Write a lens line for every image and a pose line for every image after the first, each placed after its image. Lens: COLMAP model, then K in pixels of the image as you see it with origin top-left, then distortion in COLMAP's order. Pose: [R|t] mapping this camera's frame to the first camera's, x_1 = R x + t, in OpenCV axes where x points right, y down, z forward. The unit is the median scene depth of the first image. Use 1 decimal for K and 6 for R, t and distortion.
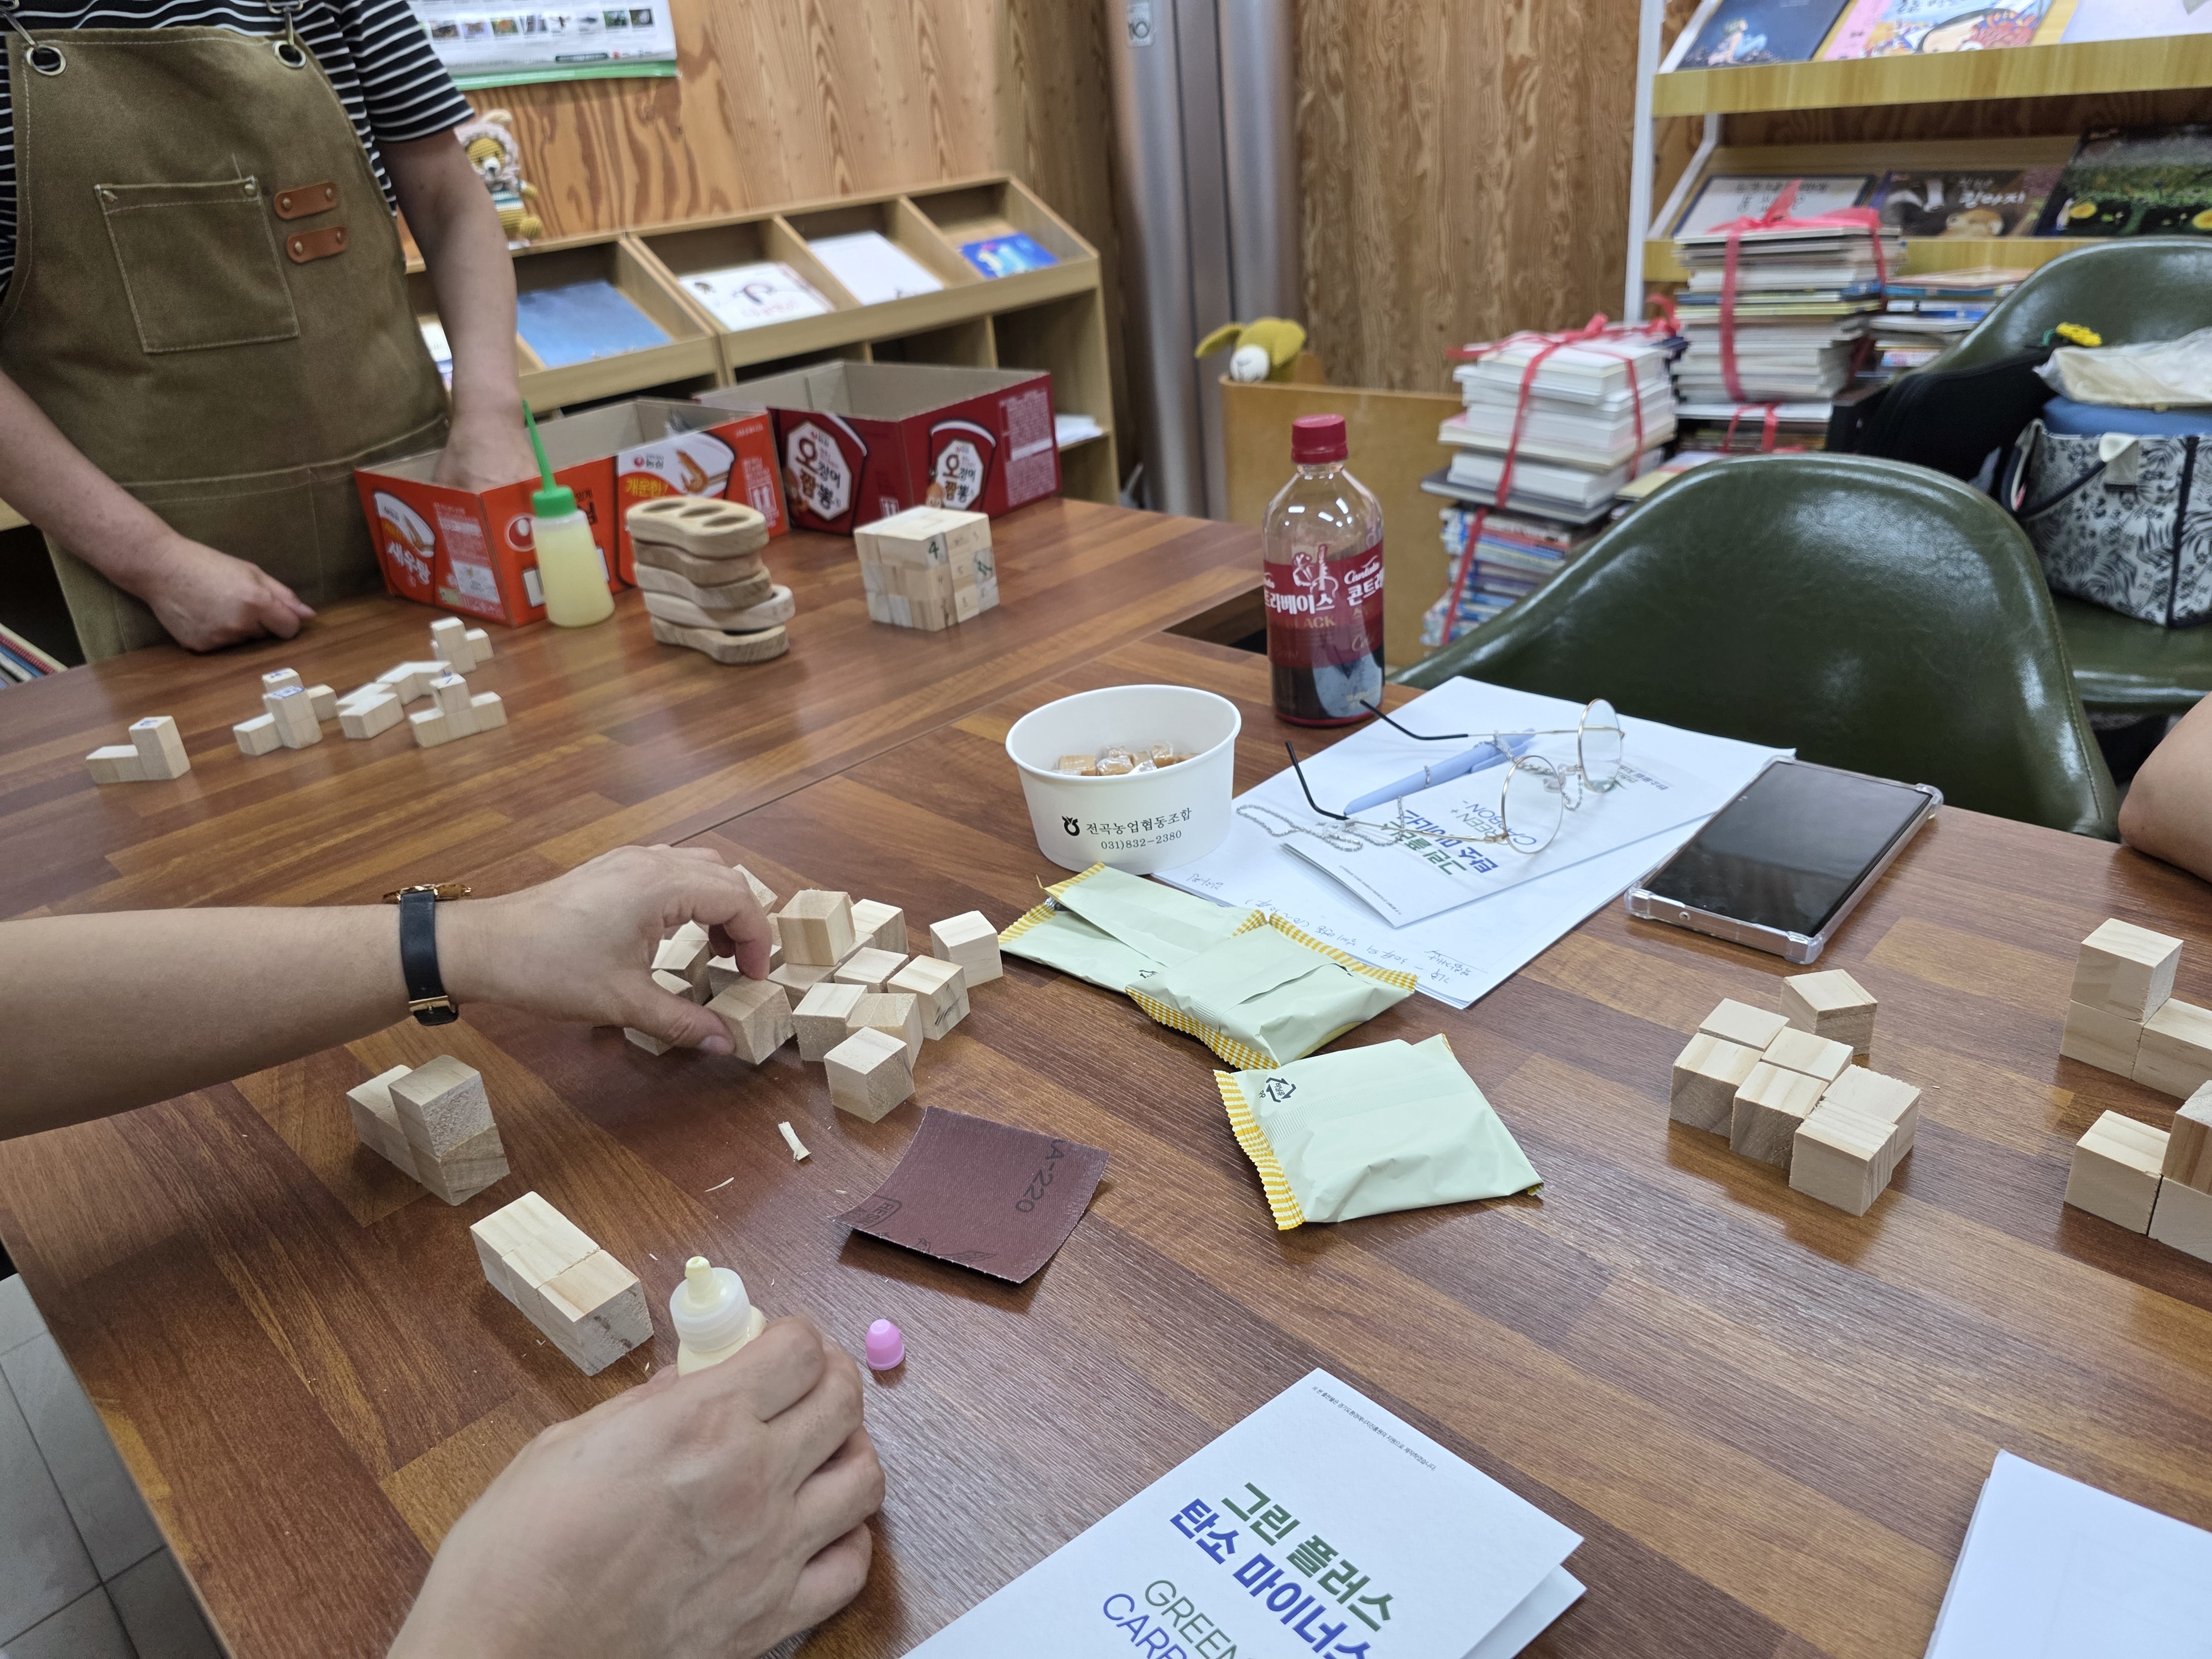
lens RADIAL K [[1460.6, 0, 1080.2], [0, 1460.6, 788.2], [0, 0, 1]] dist [0.042098, -0.040176]
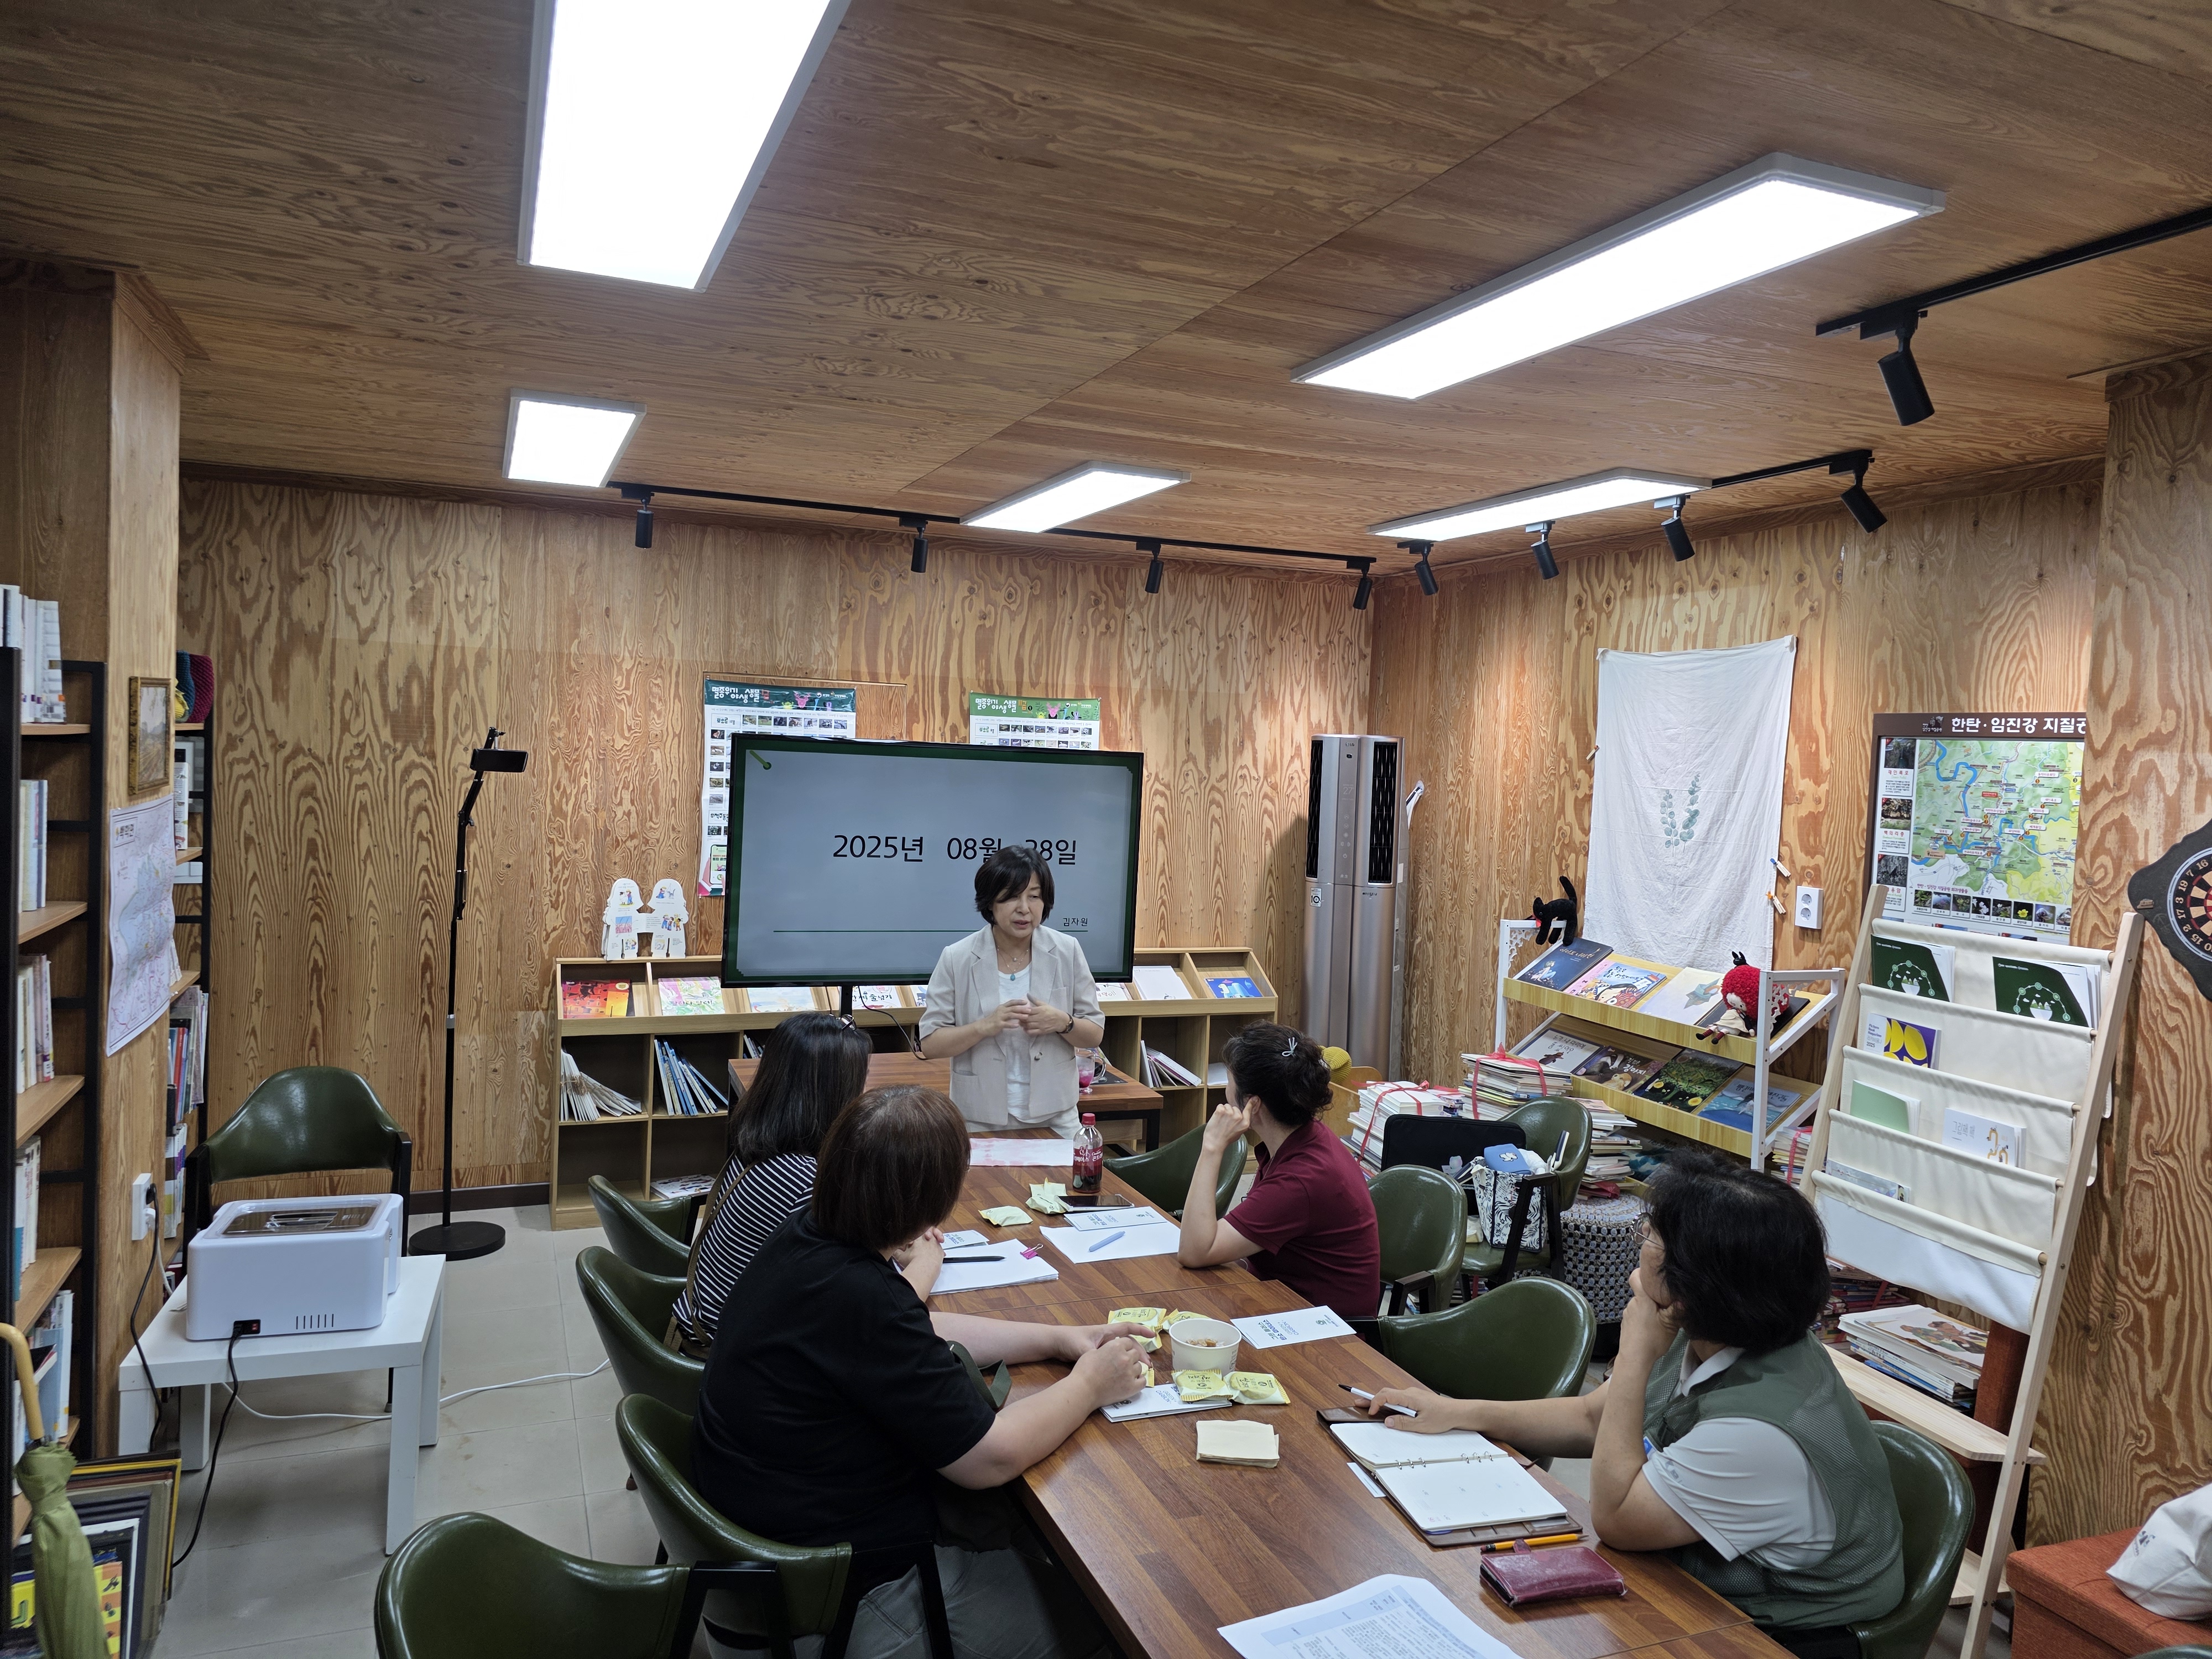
lens RADIAL K [[1519.0, 0, 1100.6], [0, 1519.0, 788.7], [0, 0, 1]] dist [0.086163, -0.113426]
pose [[0.910060, 0.145682, -0.388030, 0.624166], [-0.285237, 0.899372, -0.331316, 0.149888], [0.300716, 0.412198, 0.860036, -1.080091]]
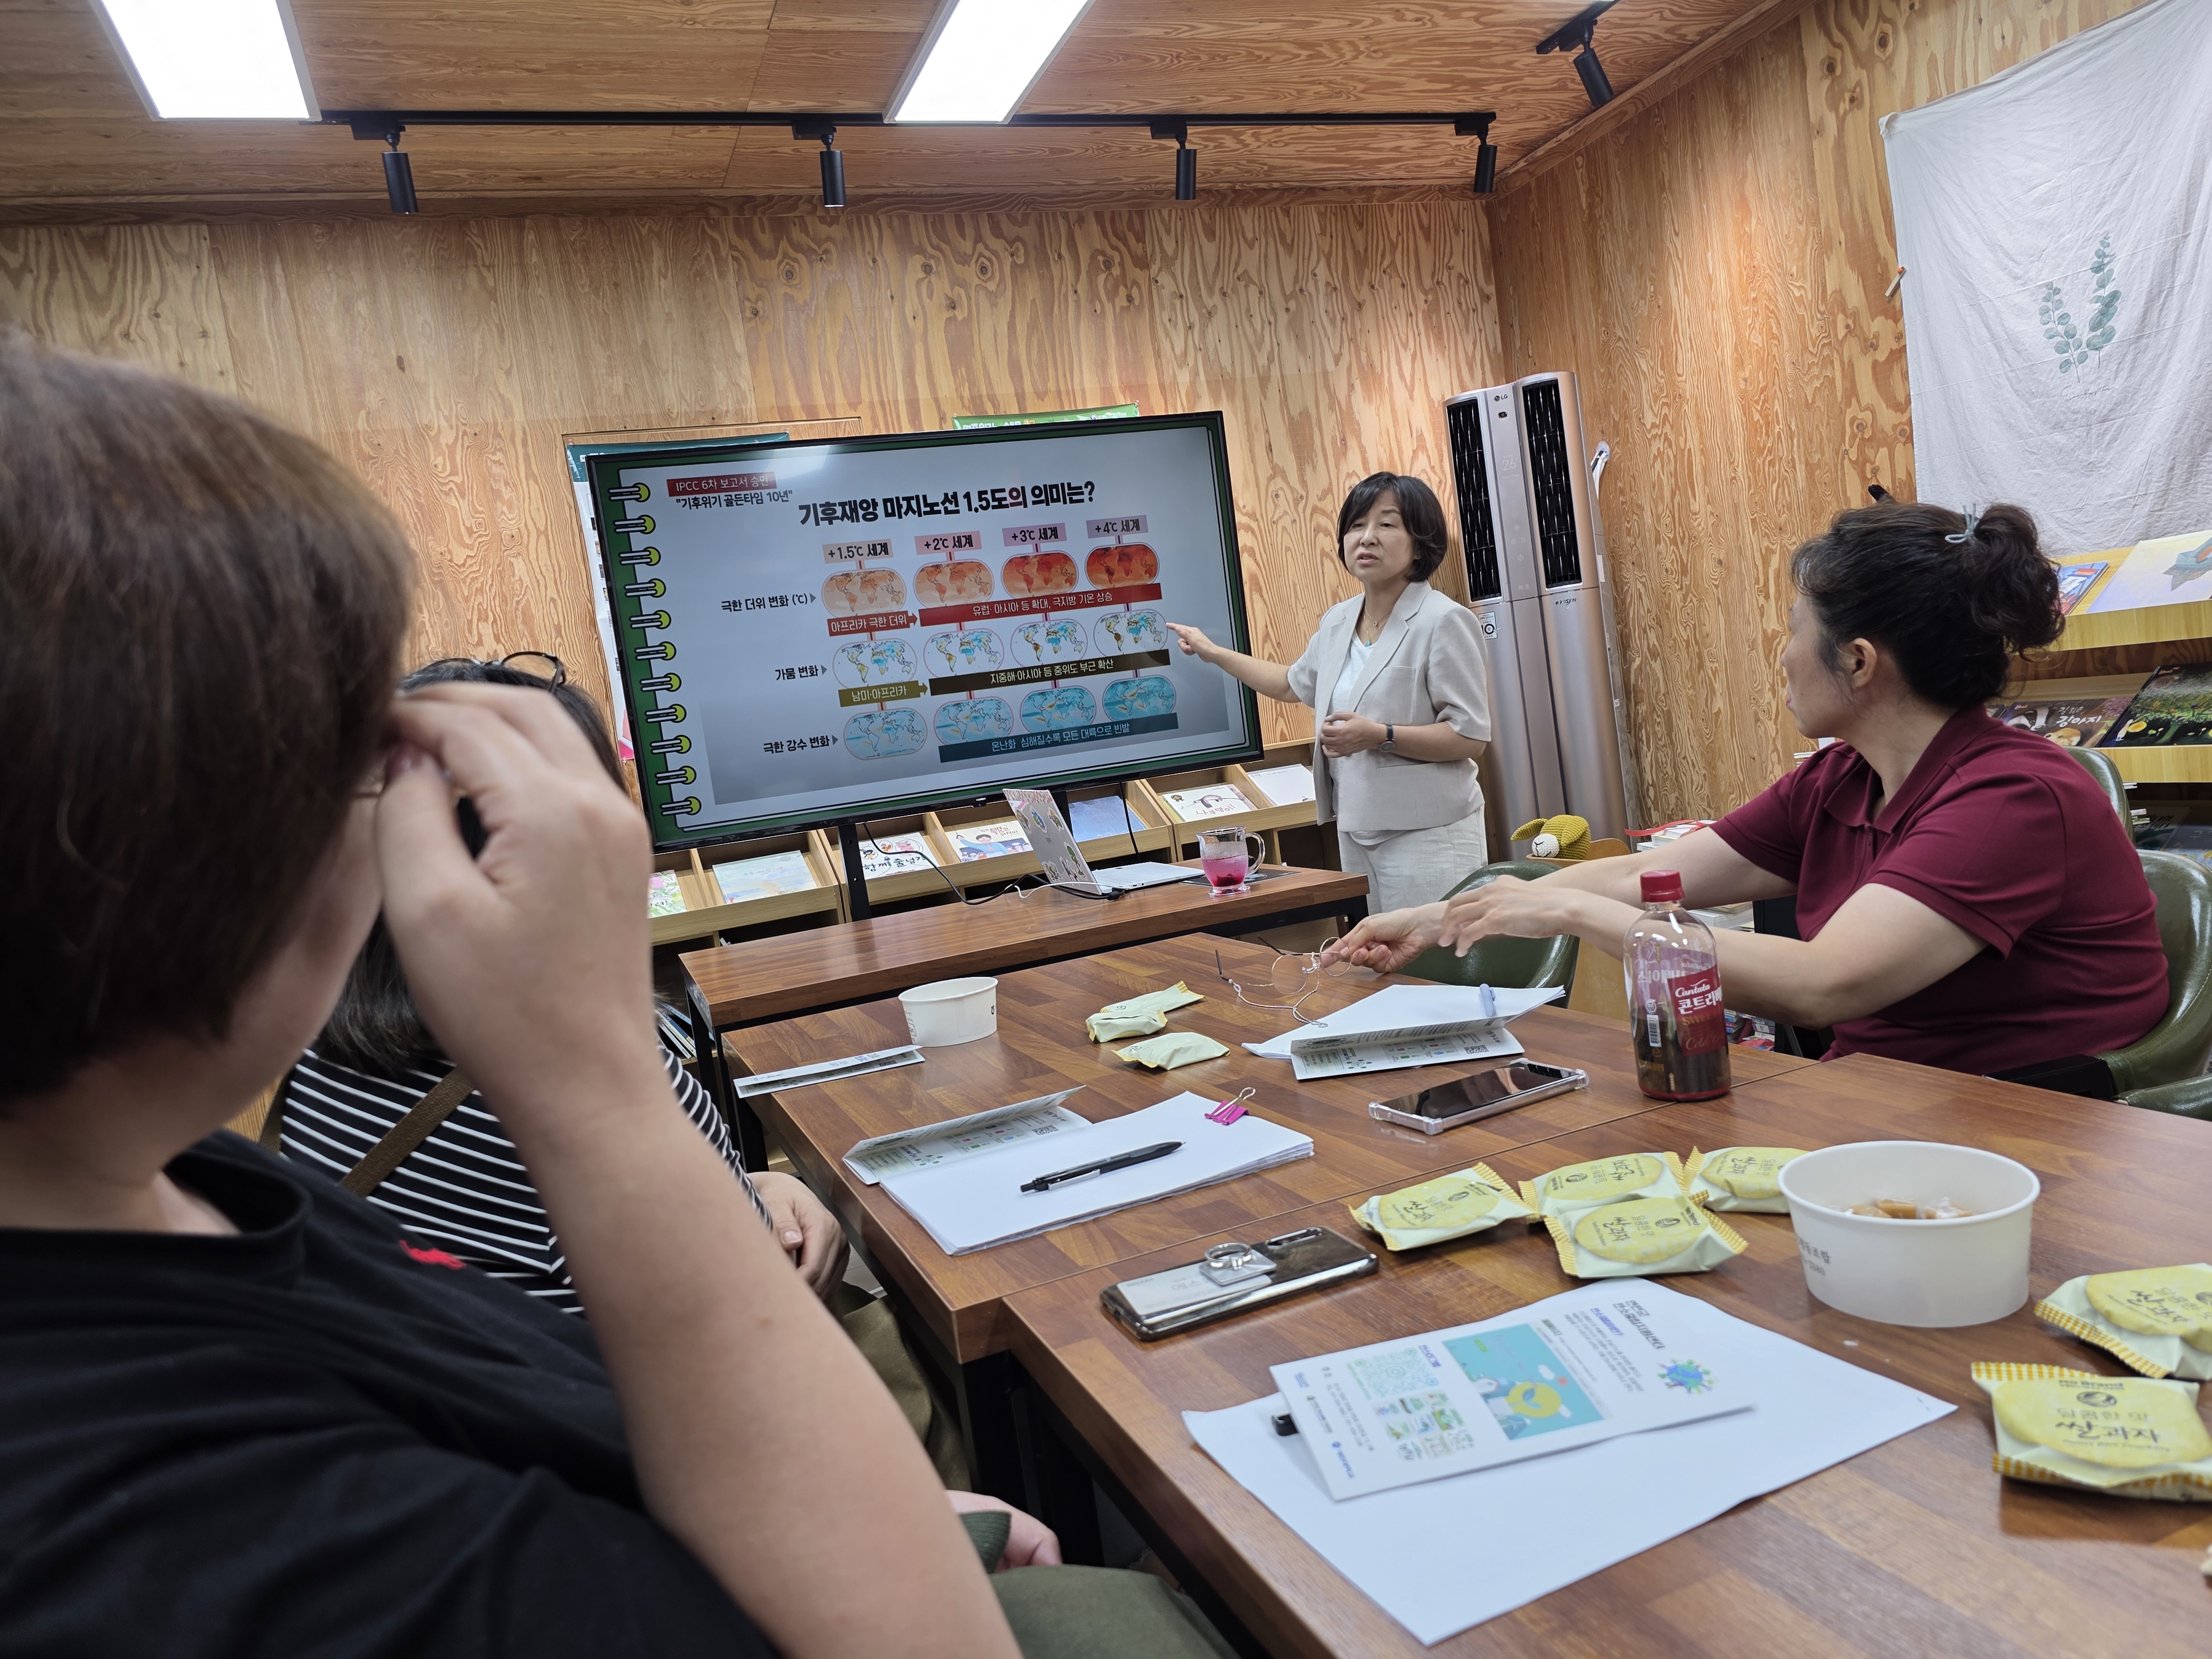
lens RADIAL K [[1486.0, 0, 1106.0], [0, 1486.0, 829.5], [0, 0, 1]] dist [0.048905, -0.046633]
pose [[0.912347, -0.006090, -0.409373, 0.328410], [-0.121831, 0.950556, -0.285659, 0.157428], [0.390871, 0.310495, 0.866495, -0.407399]]
